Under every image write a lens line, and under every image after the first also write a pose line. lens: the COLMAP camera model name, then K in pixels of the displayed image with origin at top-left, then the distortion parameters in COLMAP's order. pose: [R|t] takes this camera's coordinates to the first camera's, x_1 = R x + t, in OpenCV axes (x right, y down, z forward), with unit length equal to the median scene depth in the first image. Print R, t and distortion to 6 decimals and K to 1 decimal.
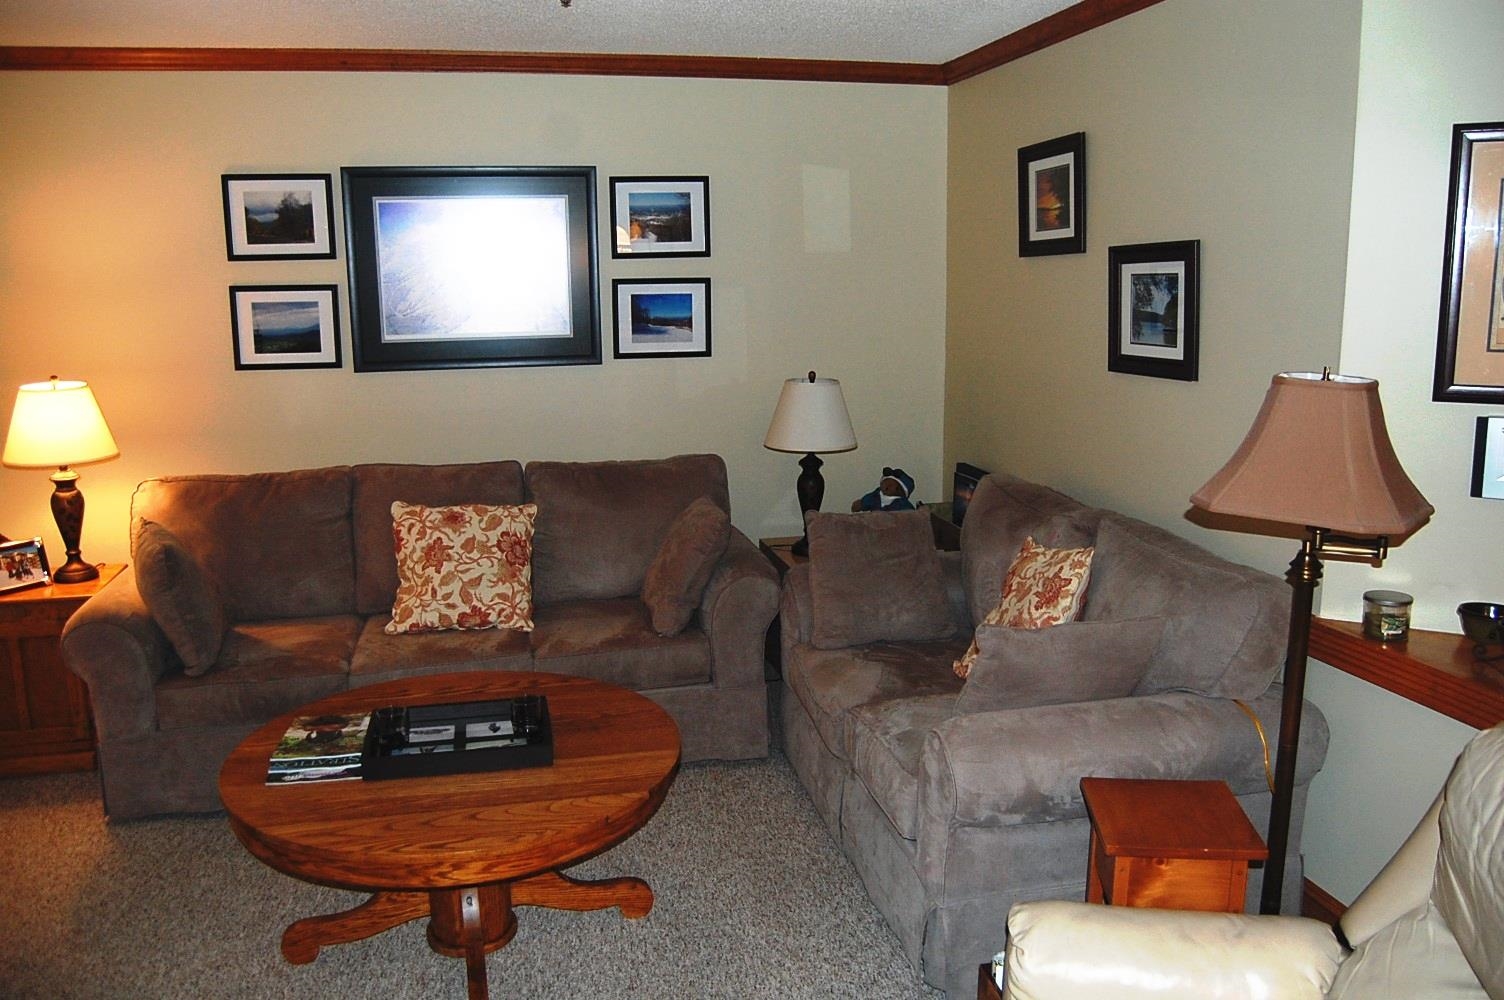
lens RADIAL K [[1191.6, 0, 751.7], [0, 1191.6, 503.3], [0, 0, 1]] dist [-0.079403, 0.030850]
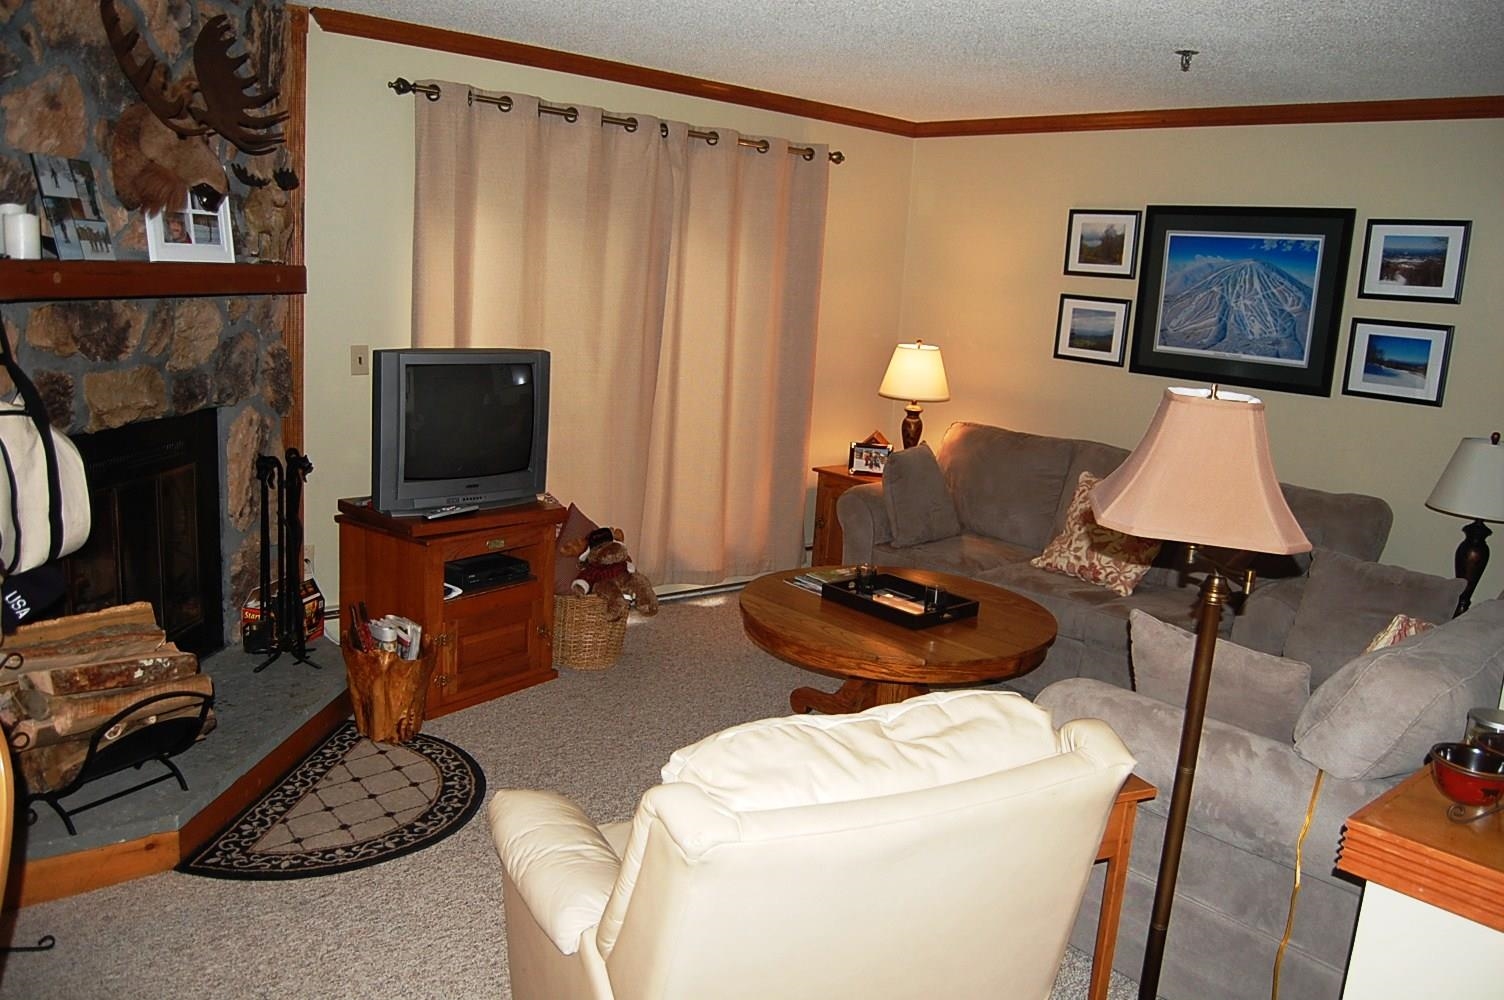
lens RADIAL K [[1191.6, 0, 752.4], [0, 1191.6, 502.3], [0, 0, 1]] dist [-0.079403, 0.030850]
pose [[0.473875, 0.209722, -0.855254, 0.558503], [-0.240742, 0.965080, 0.103265, -0.013246], [0.847046, 0.156961, 0.507816, 0.069737]]
